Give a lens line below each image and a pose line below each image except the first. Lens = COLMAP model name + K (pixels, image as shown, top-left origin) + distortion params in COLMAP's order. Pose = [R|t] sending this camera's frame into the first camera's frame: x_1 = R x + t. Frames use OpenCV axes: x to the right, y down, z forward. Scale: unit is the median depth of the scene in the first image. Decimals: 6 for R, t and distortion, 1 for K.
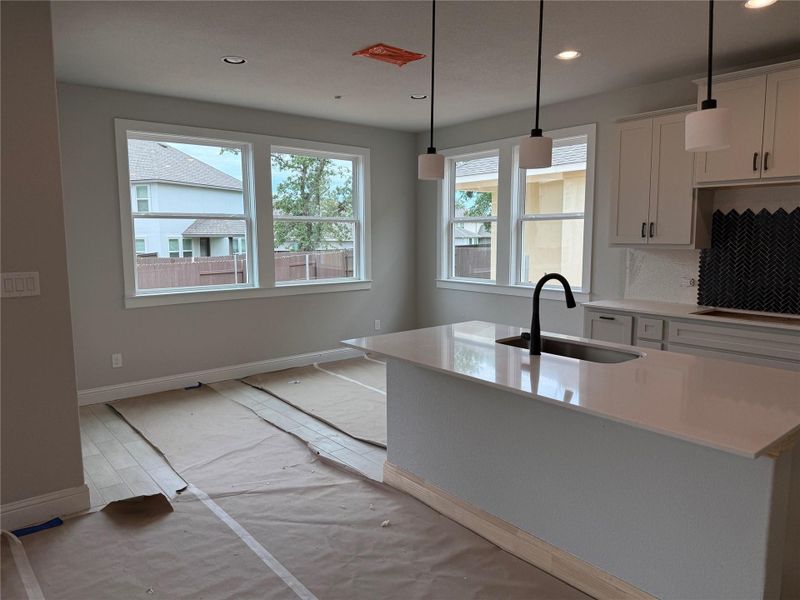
lens RADIAL K [[562.4, 0, 404.3], [0, 562.4, 297.5], [0, 0, 1]] dist [0.029220, -0.016836]
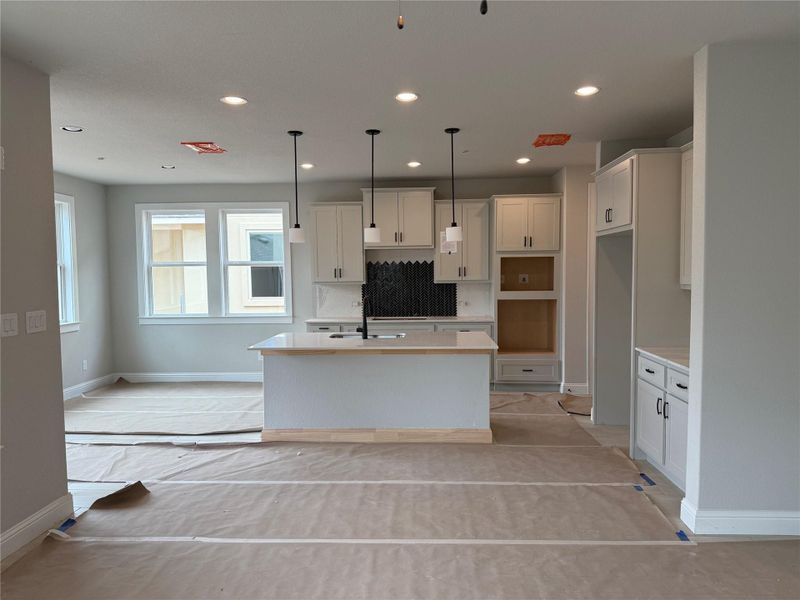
lens RADIAL K [[562.4, 0, 400.6], [0, 562.4, 306.5], [0, 0, 1]] dist [0.029220, -0.016836]
pose [[0.670524, -0.049149, 0.740258, -0.783918], [0.092960, 0.995505, -0.018108, 0.028211], [-0.736041, 0.080956, 0.672079, -0.257852]]
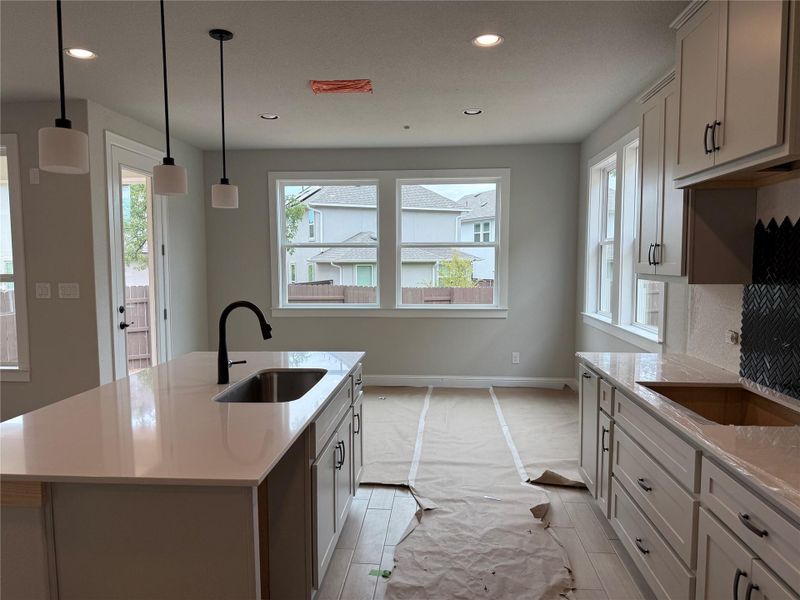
lens RADIAL K [[562.4, 0, 403.6], [0, 562.4, 293.4], [0, 0, 1]] dist [0.029220, -0.016836]
pose [[0.728413, 0.043074, -0.683783, 0.816490], [-0.077490, 0.996797, -0.019755, -0.043068], [0.680742, 0.067376, 0.729418, 0.365607]]
